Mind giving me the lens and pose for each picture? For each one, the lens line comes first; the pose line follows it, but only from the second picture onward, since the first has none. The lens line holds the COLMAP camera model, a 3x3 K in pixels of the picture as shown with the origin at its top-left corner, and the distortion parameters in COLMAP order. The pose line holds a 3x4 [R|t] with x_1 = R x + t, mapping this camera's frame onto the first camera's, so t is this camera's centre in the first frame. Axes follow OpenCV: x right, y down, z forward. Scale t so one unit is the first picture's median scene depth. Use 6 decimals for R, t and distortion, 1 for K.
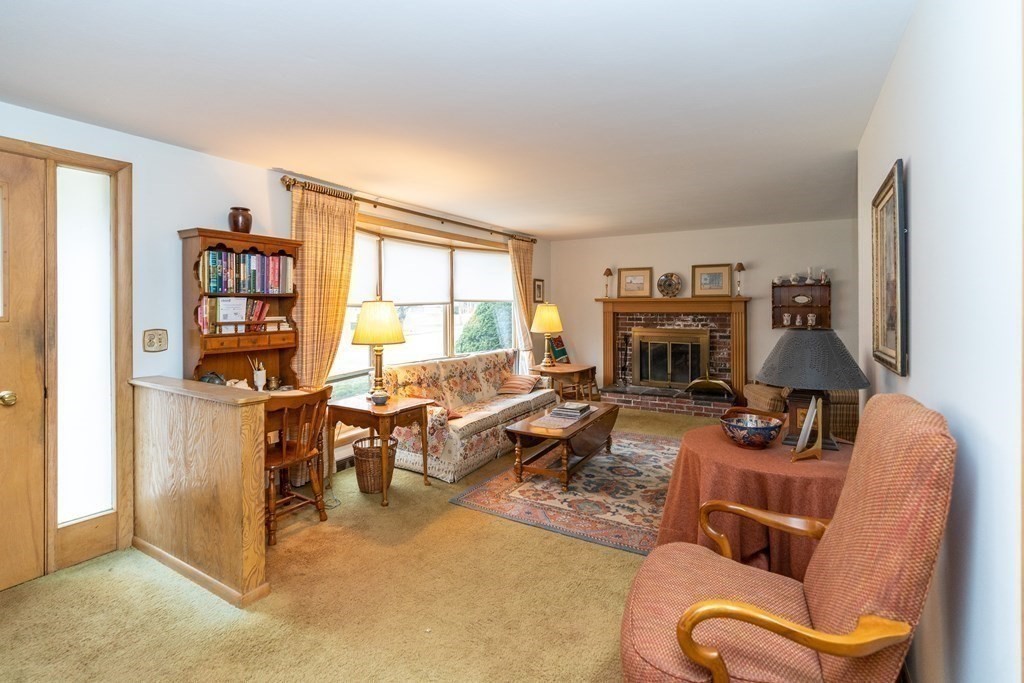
lens RADIAL K [[472.4, 0, 507.6], [0, 472.4, 306.8], [0, 0, 1]] dist [-0.001190, -0.000236]
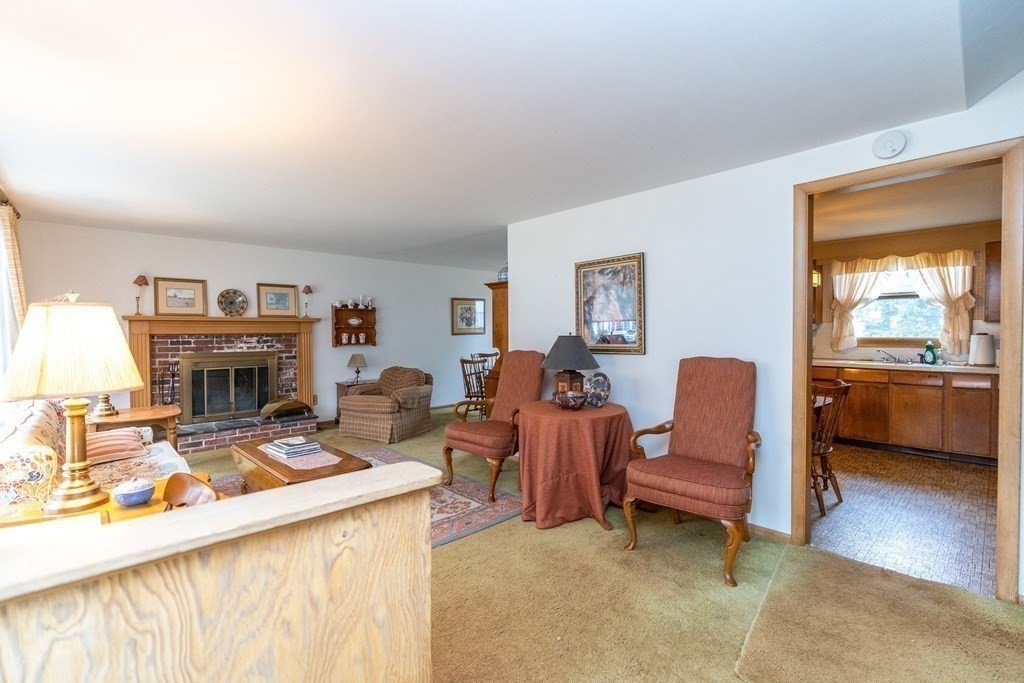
lens RADIAL K [[472.4, 0, 510.9], [0, 472.4, 337.5], [0, 0, 1]] dist [-0.001190, -0.000236]
pose [[0.275670, -0.013433, 0.961158, -0.372238], [0.001259, 0.999907, 0.013614, 0.007932], [-0.961252, -0.002543, 0.275661, 0.259252]]
